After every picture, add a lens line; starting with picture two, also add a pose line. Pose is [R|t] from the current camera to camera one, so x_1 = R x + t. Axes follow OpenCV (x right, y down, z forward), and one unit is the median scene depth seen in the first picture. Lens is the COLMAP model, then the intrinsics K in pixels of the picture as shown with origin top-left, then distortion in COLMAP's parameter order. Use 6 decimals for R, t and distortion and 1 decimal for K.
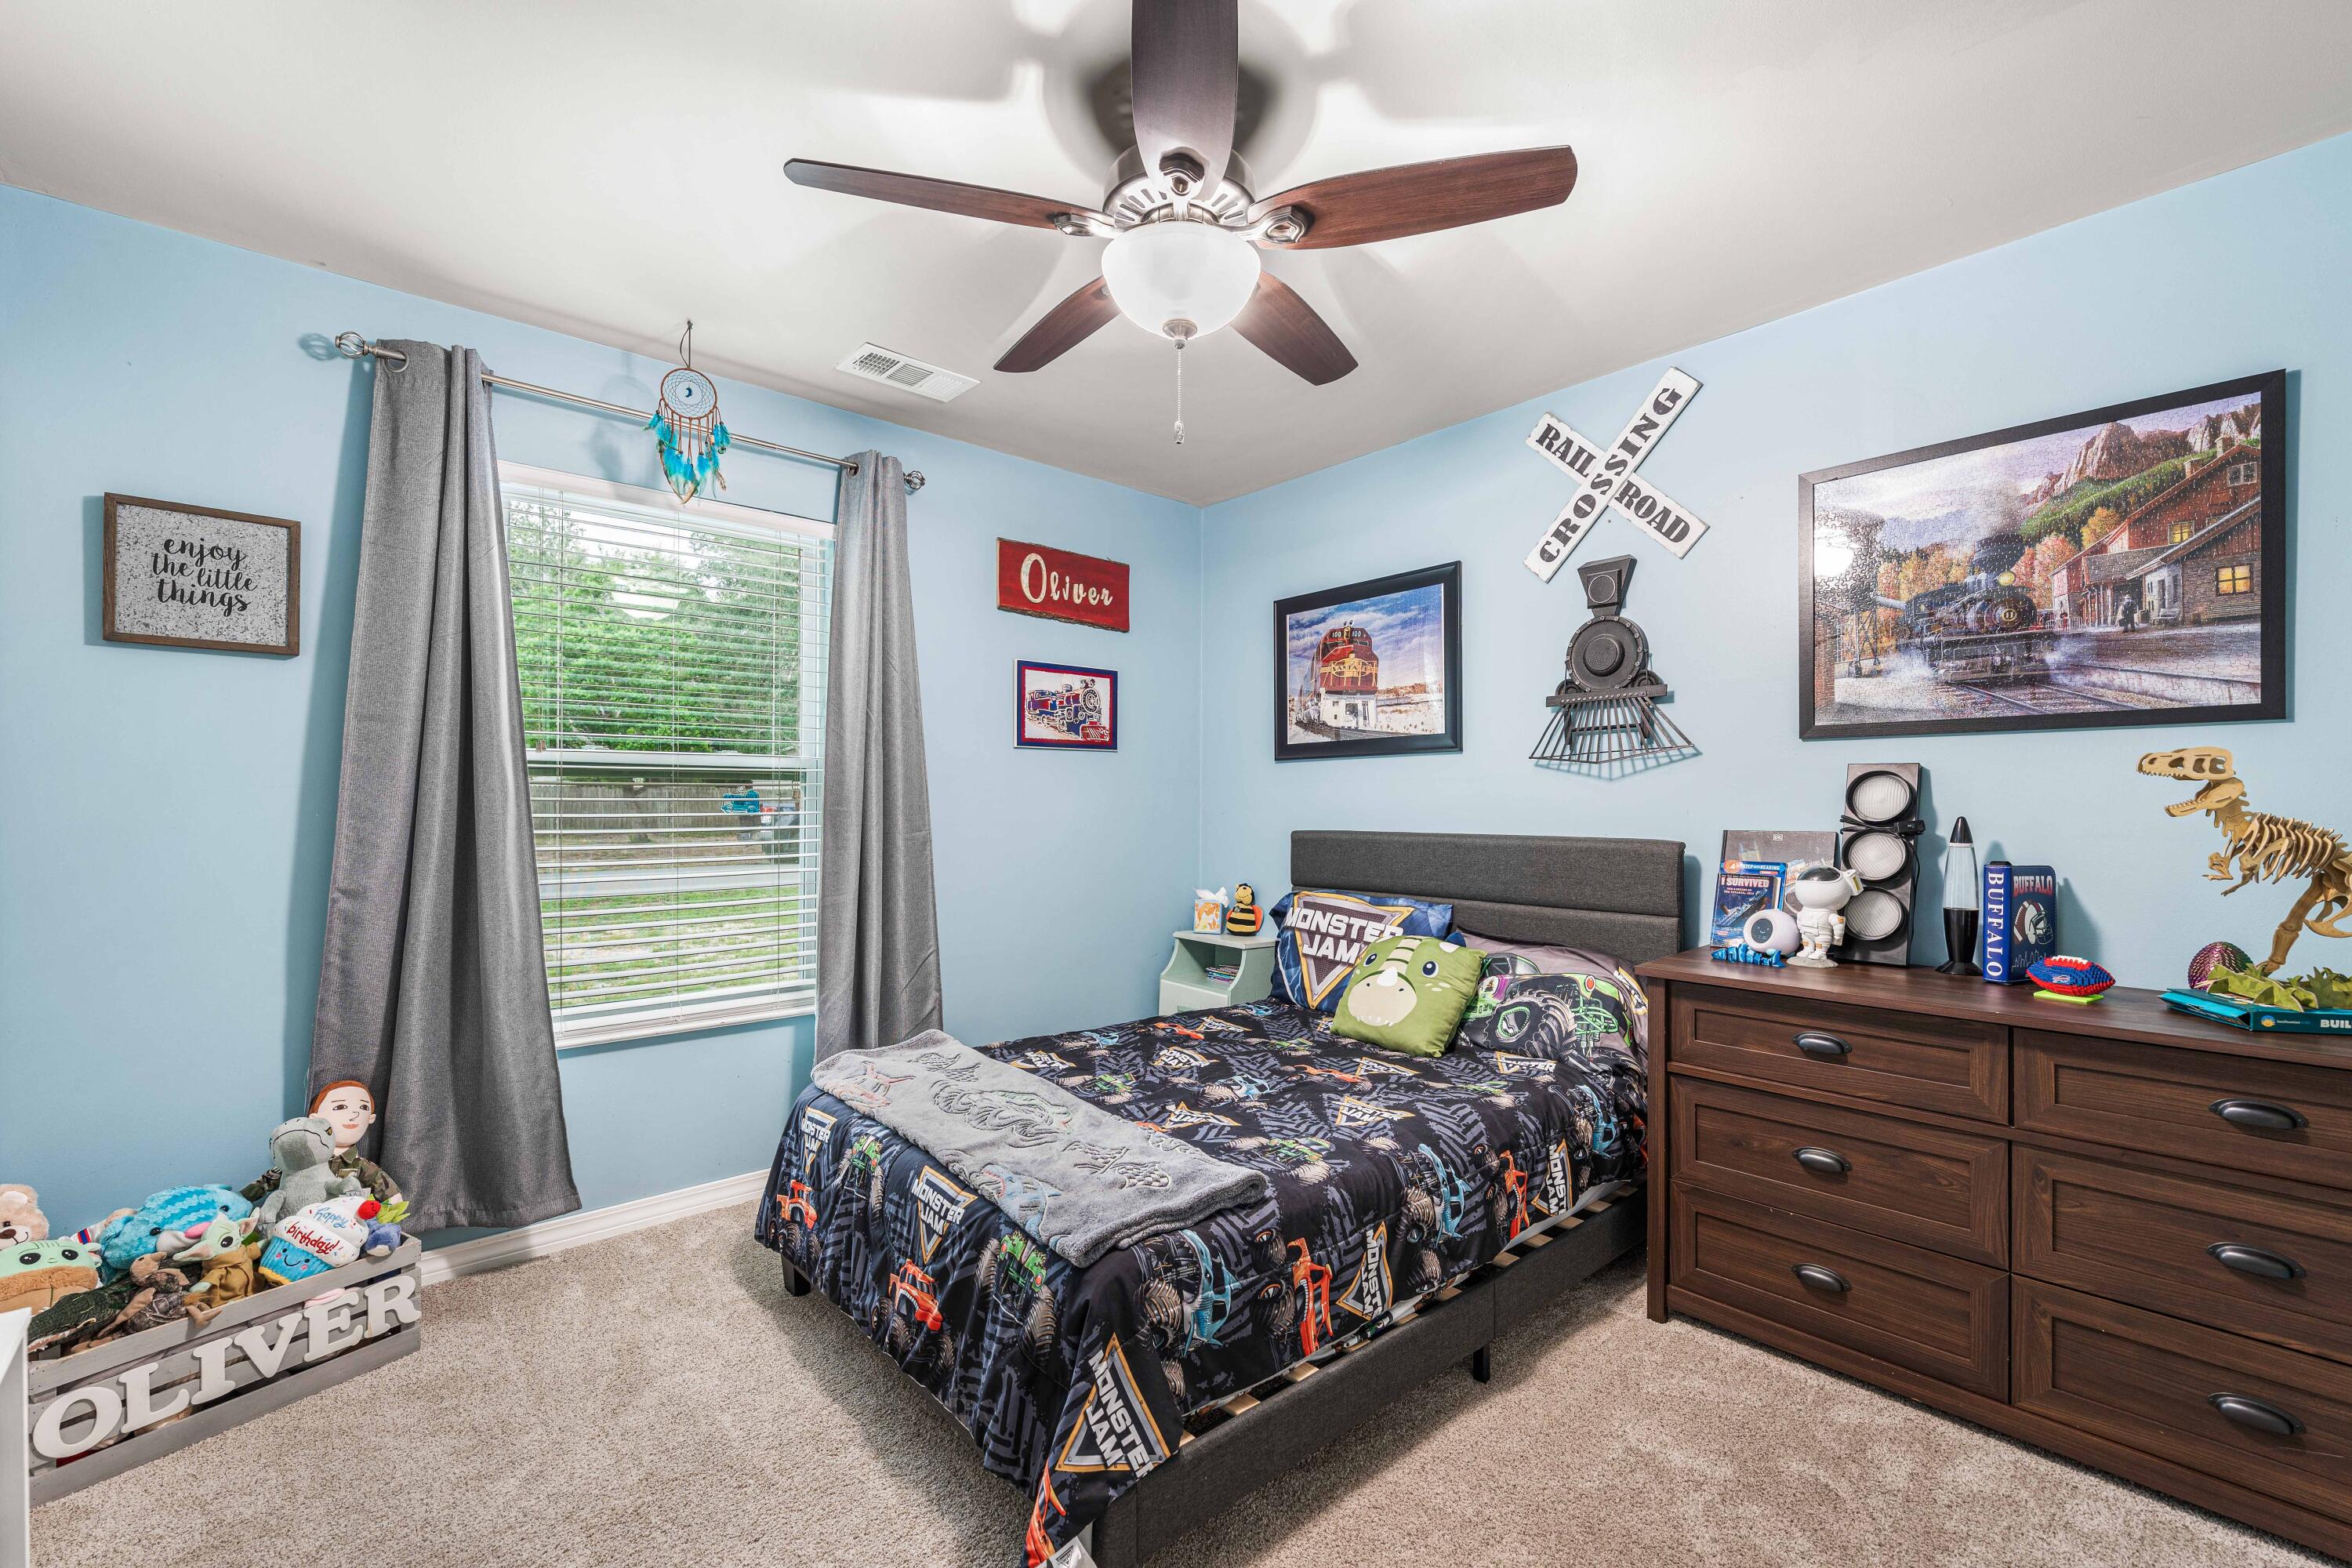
lens RADIAL K [[989.4, 0, 1169.7], [0, 989.4, 806.7], [0, 0, 1]] dist [-0.000039, 0.000049]
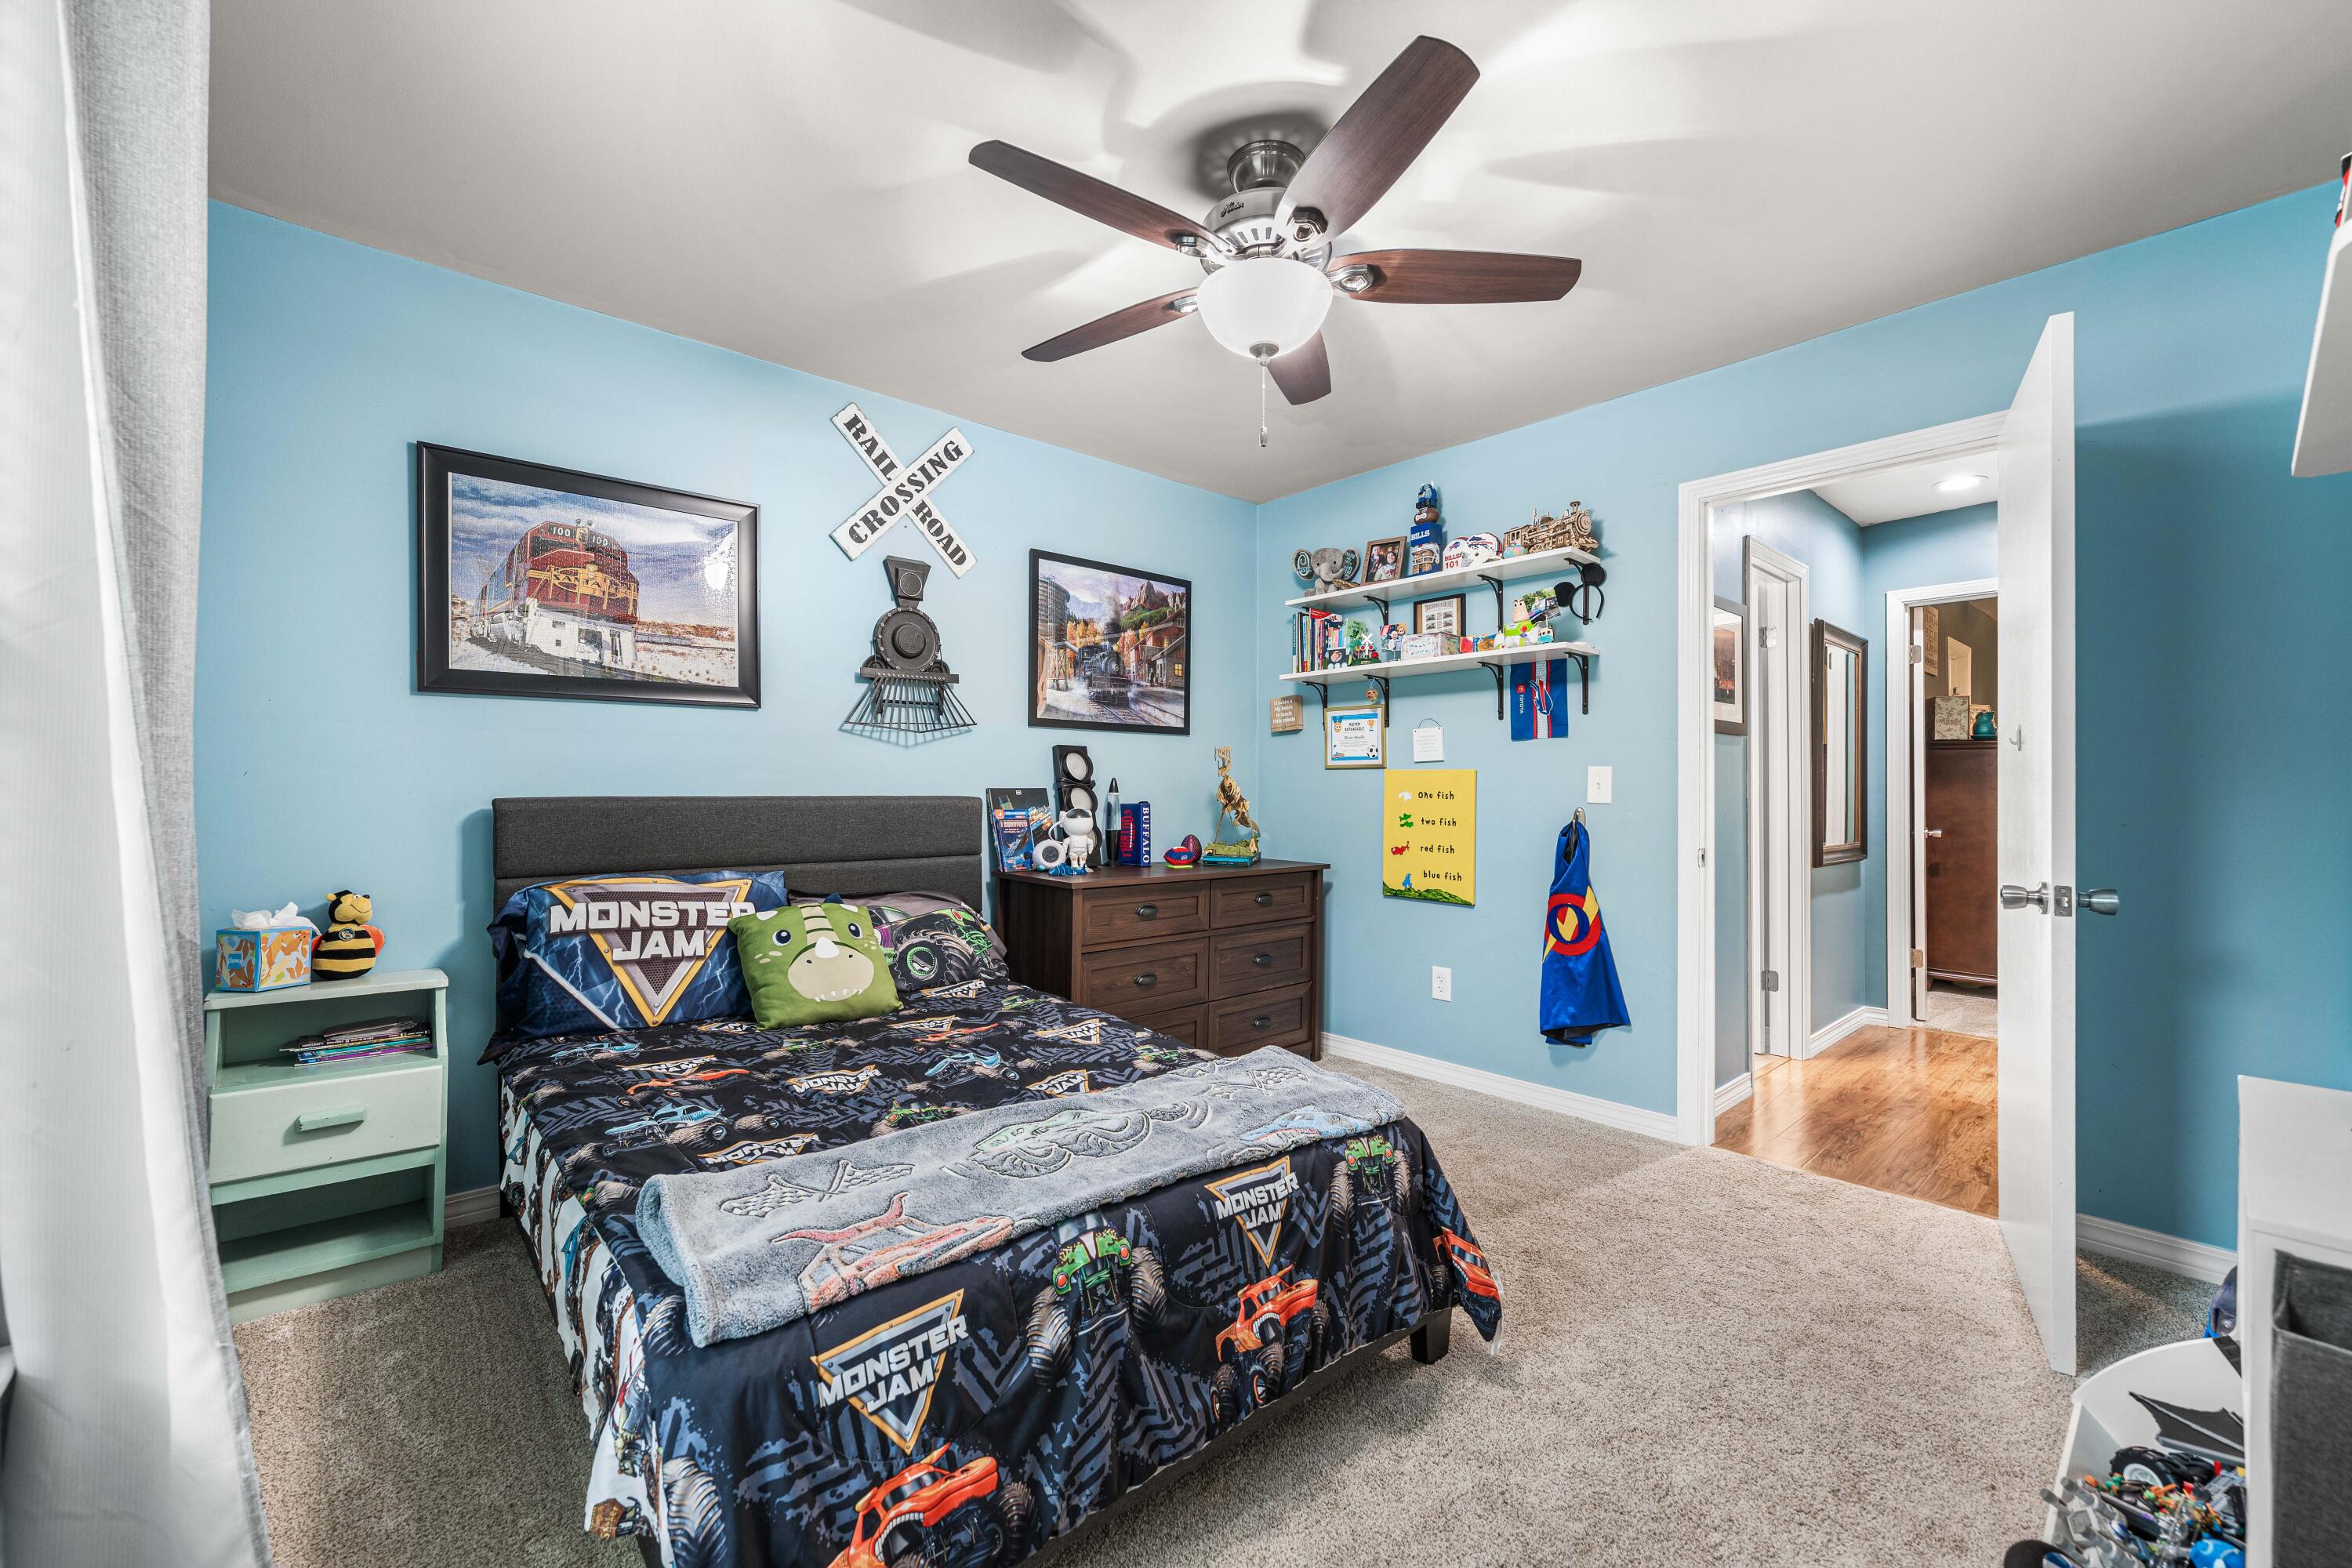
lens RADIAL K [[948.4, 0, 1180.8], [0, 948.4, 789.9], [0, 0, 1]] dist [-0.000633, -0.000039]
pose [[-0.017339, 0.001520, 0.999849, -0.765335], [0.003723, 0.999992, -0.001455, 0.029802], [-0.999843, 0.003697, -0.017345, 0.772938]]
